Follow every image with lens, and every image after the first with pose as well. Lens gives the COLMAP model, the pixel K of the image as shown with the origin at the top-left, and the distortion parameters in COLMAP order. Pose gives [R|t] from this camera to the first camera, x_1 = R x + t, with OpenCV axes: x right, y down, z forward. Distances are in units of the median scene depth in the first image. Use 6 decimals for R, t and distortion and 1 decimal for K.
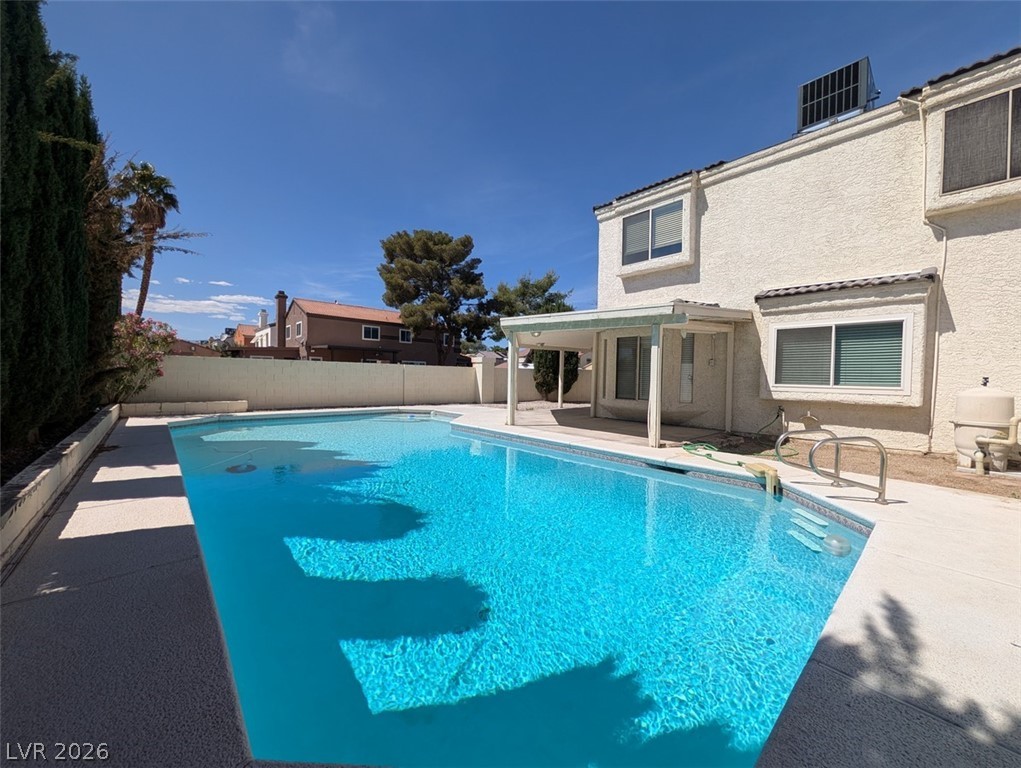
lens RADIAL K [[392.9, 0, 510.0], [0, 392.9, 384.1], [0, 0, 1]] dist [0.005074, 0.000204]
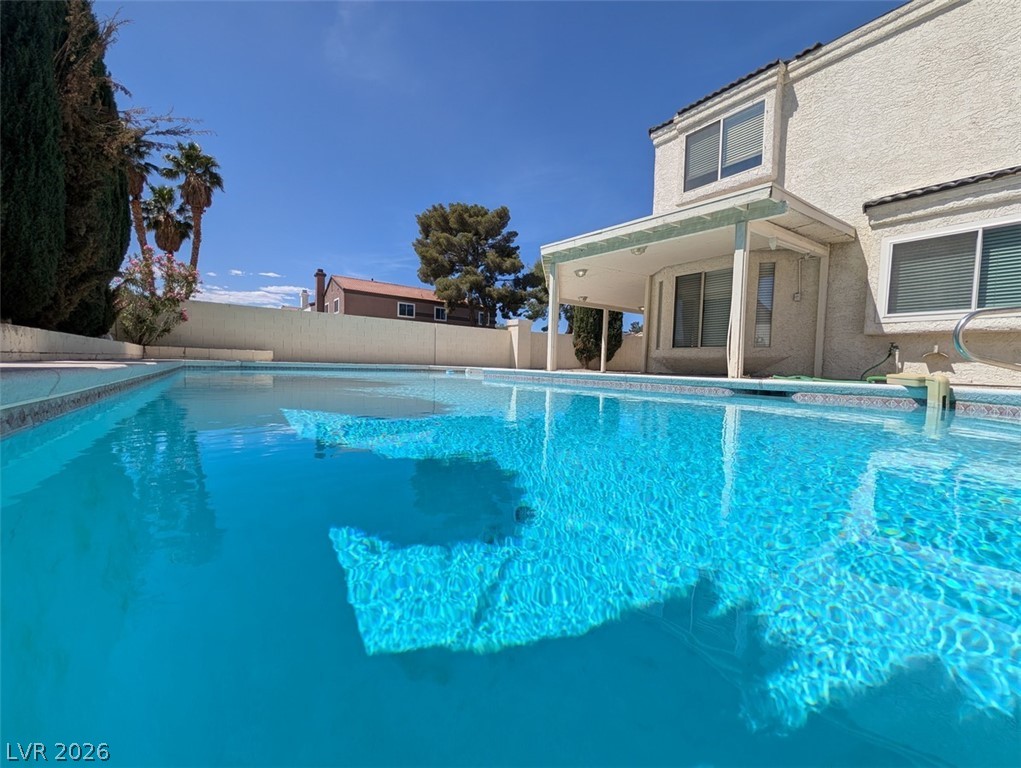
lens RADIAL K [[392.9, 0, 511.1], [0, 392.9, 383.3], [0, 0, 1]] dist [0.005074, 0.000204]
pose [[0.996320, 0.012068, -0.084852, -0.010594], [-0.009923, 0.999622, 0.025651, 0.088732], [0.085129, -0.024714, 0.996063, 0.096287]]
